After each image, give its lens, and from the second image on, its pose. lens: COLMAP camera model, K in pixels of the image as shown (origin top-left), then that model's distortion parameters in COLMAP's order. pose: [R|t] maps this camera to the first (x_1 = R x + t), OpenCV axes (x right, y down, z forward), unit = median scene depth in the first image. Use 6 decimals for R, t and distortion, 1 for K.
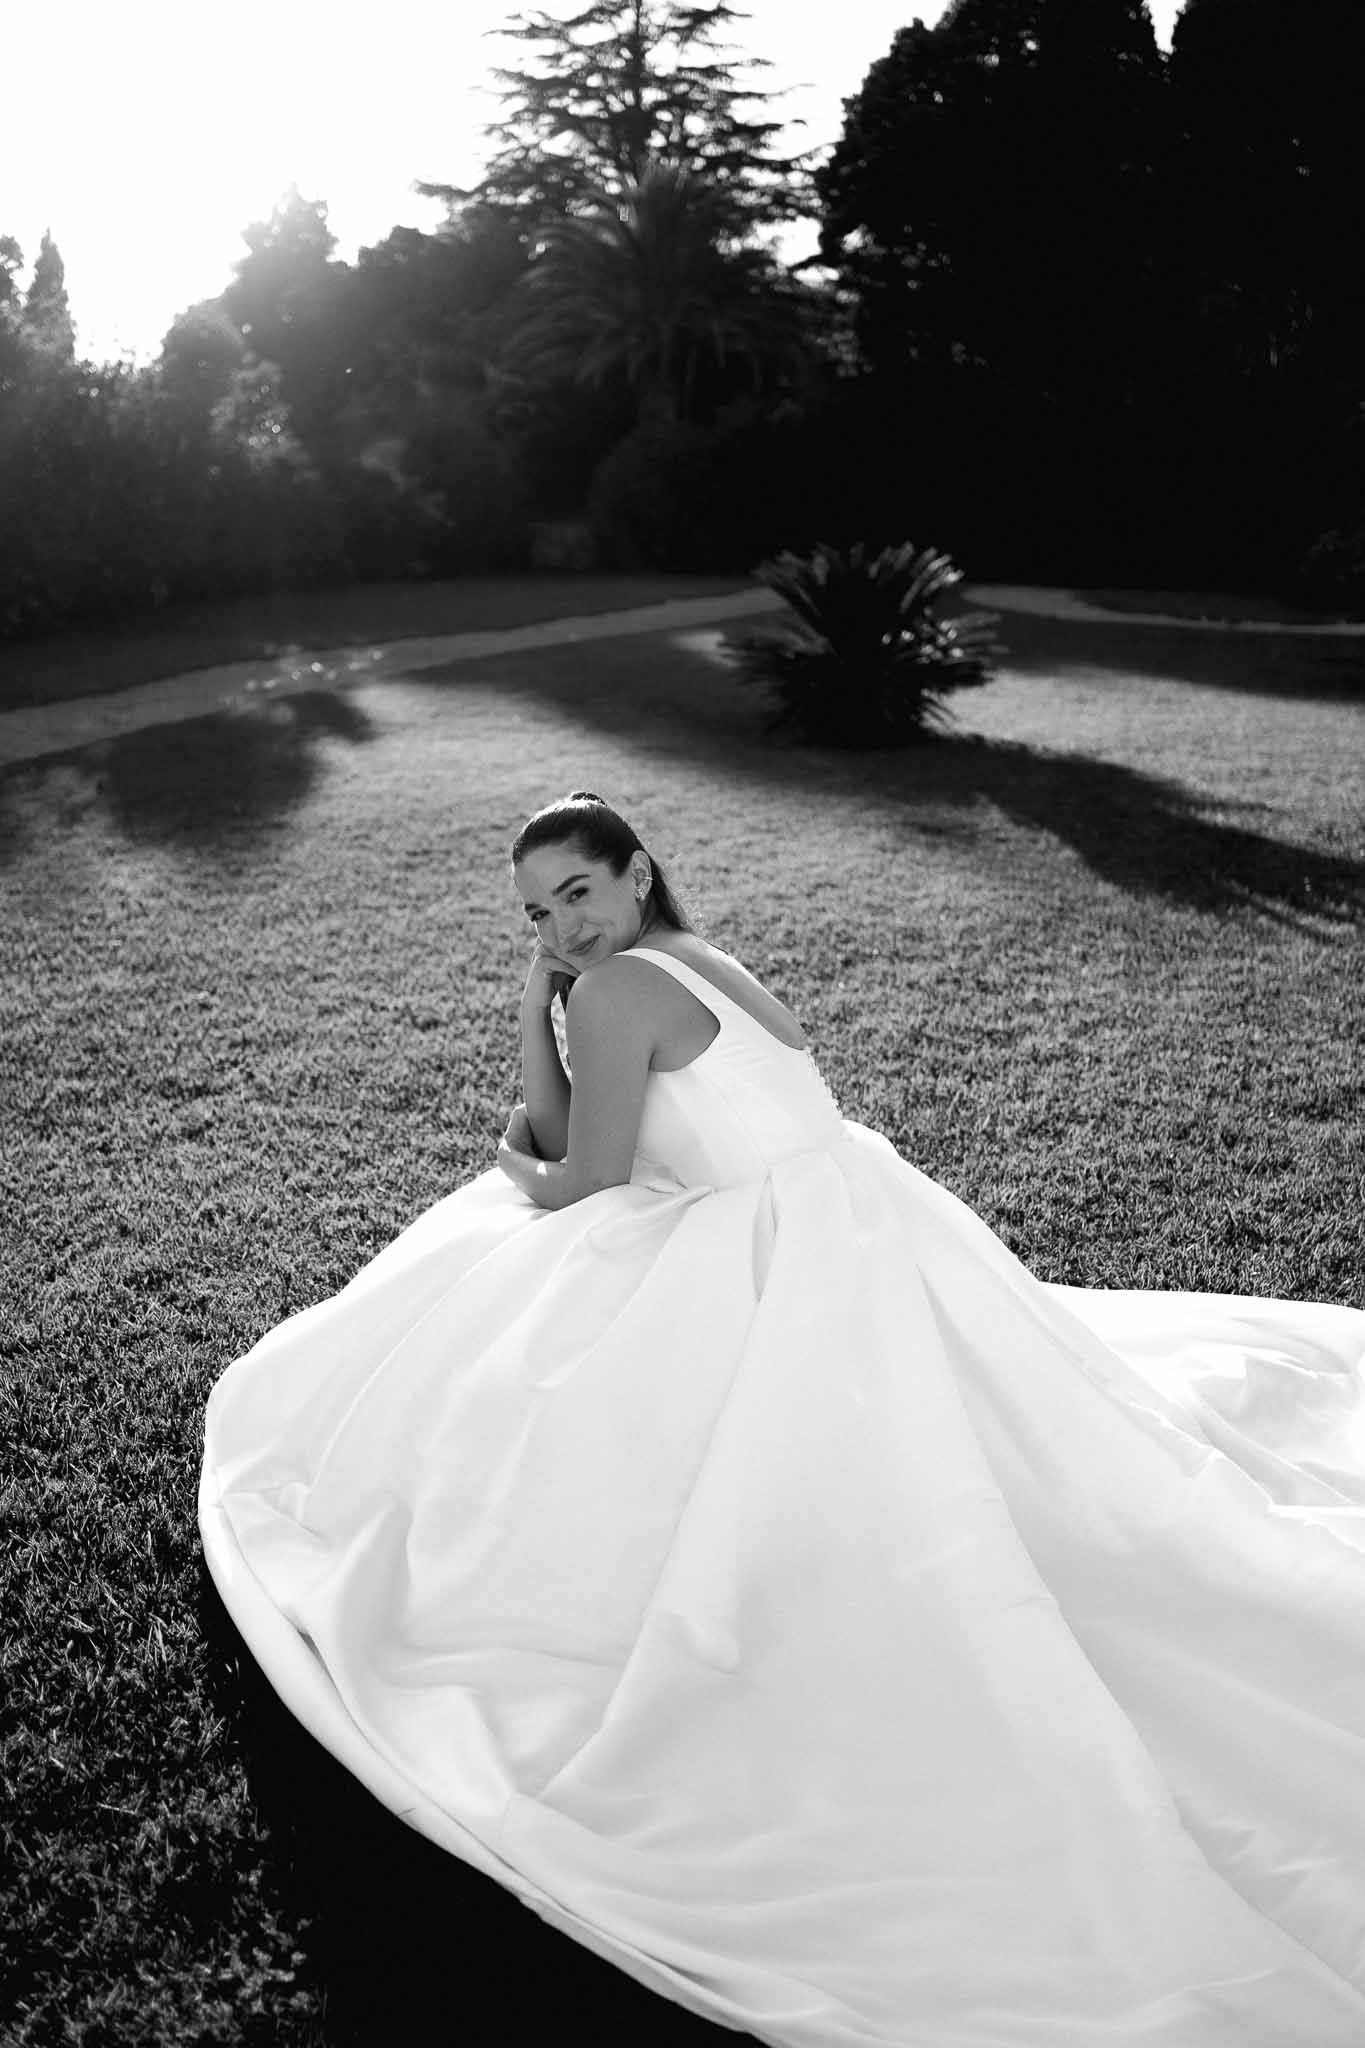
lens RADIAL K [[2186.2, 0, 678.2], [0, 2186.2, 1029.1], [0, 0, 1]] dist [0.027726, 0.000000]
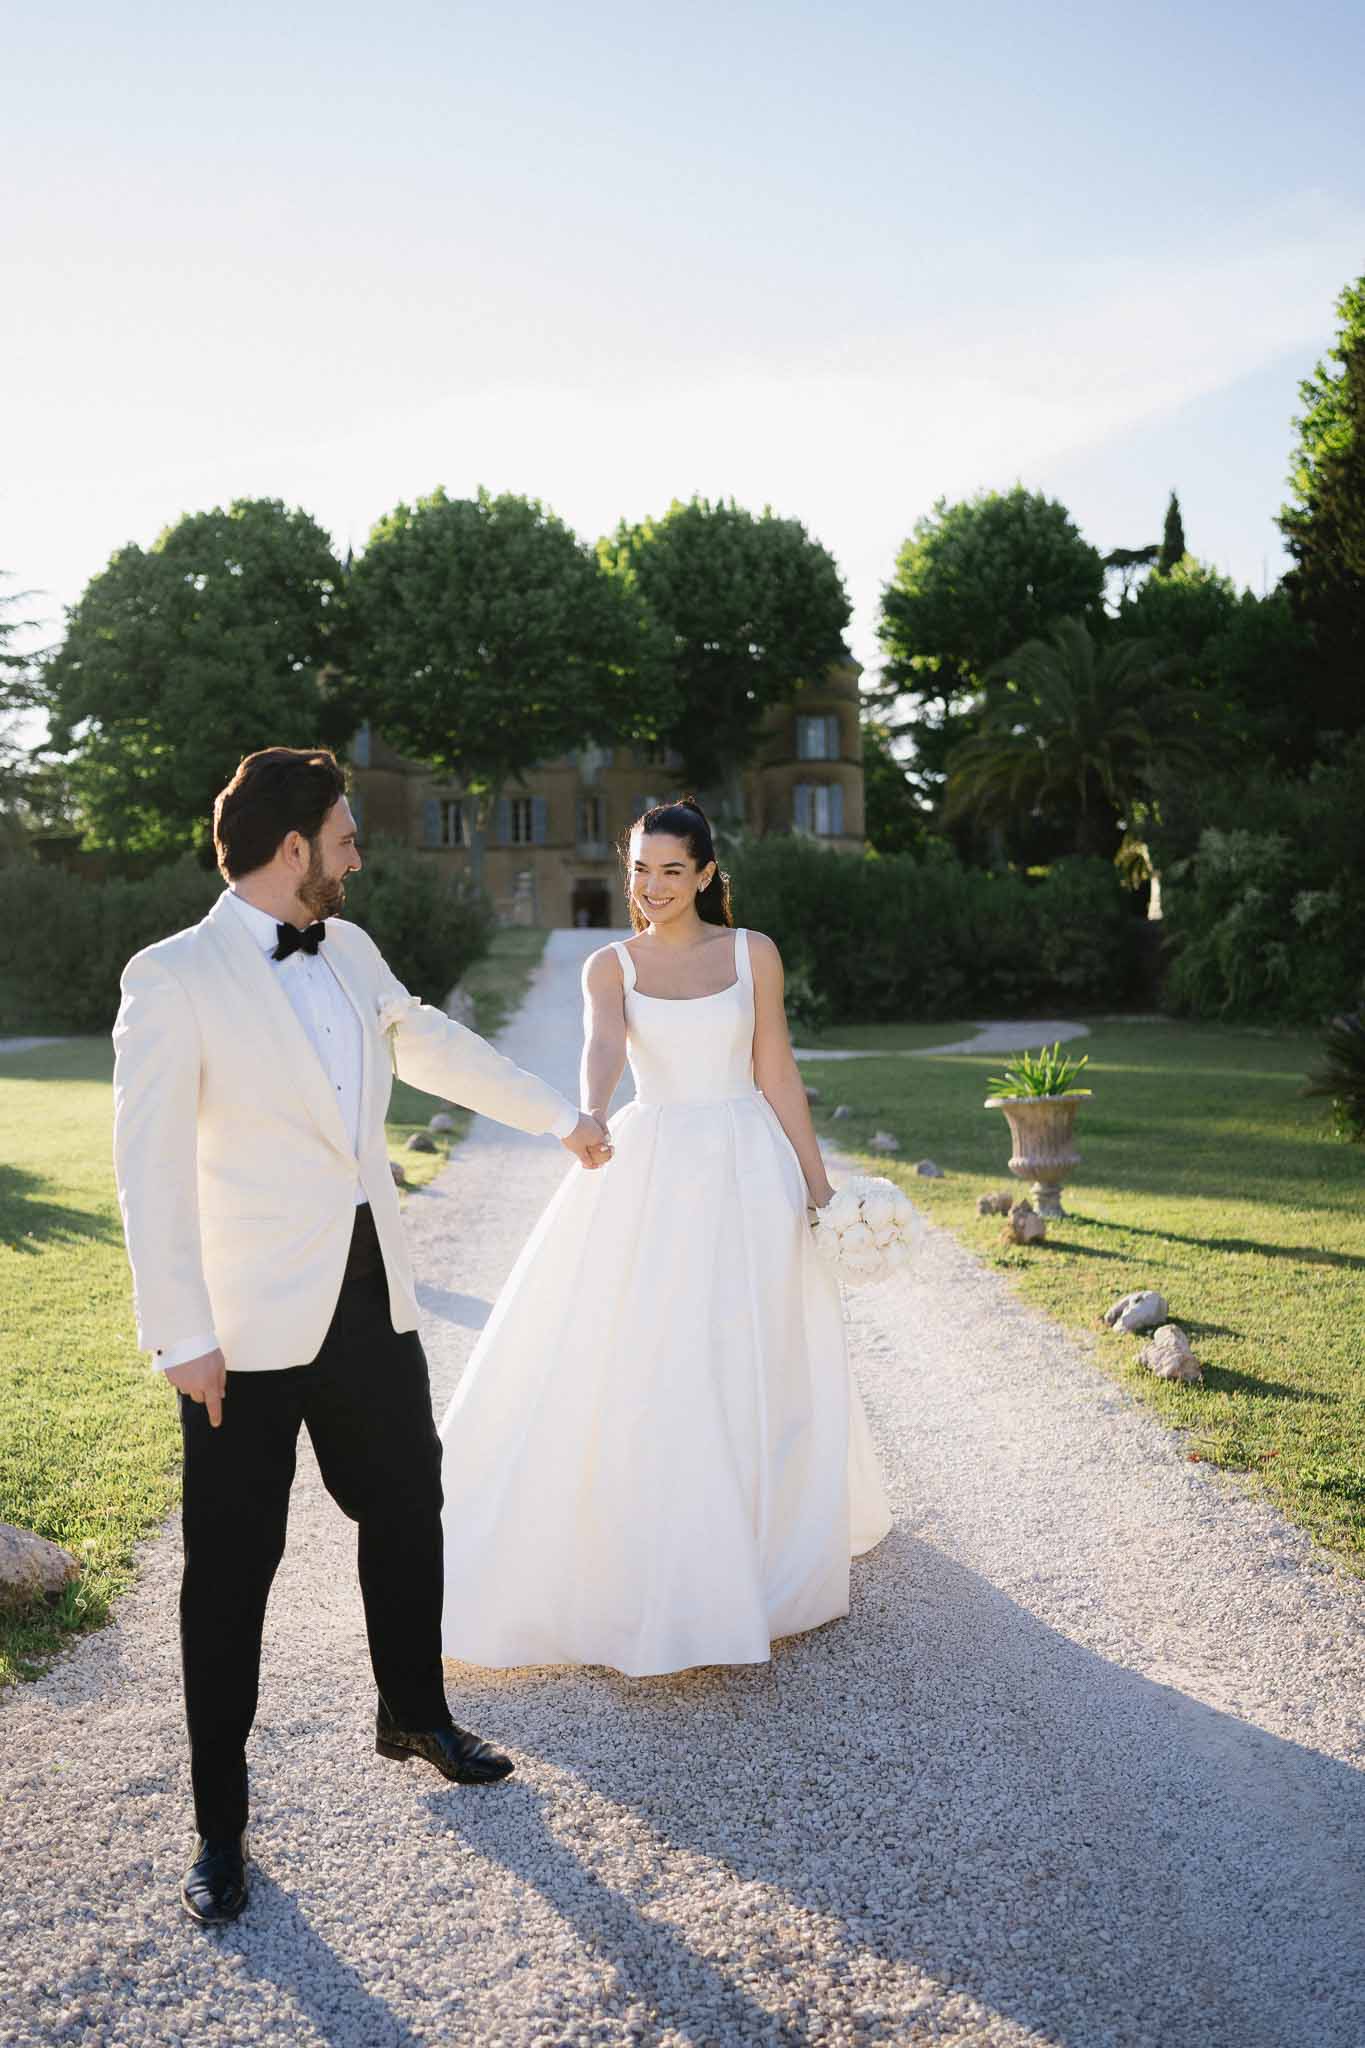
lens RADIAL K [[2186.2, 0, 659.2], [0, 2186.2, 979.4], [0, 0, 1]] dist [0.027726, 0.000000]
pose [[0.954324, -0.024372, 0.297776, 0.221300], [0.090508, 0.973419, -0.210391, 0.101987], [-0.284733, 0.227732, 0.931163, -0.455622]]
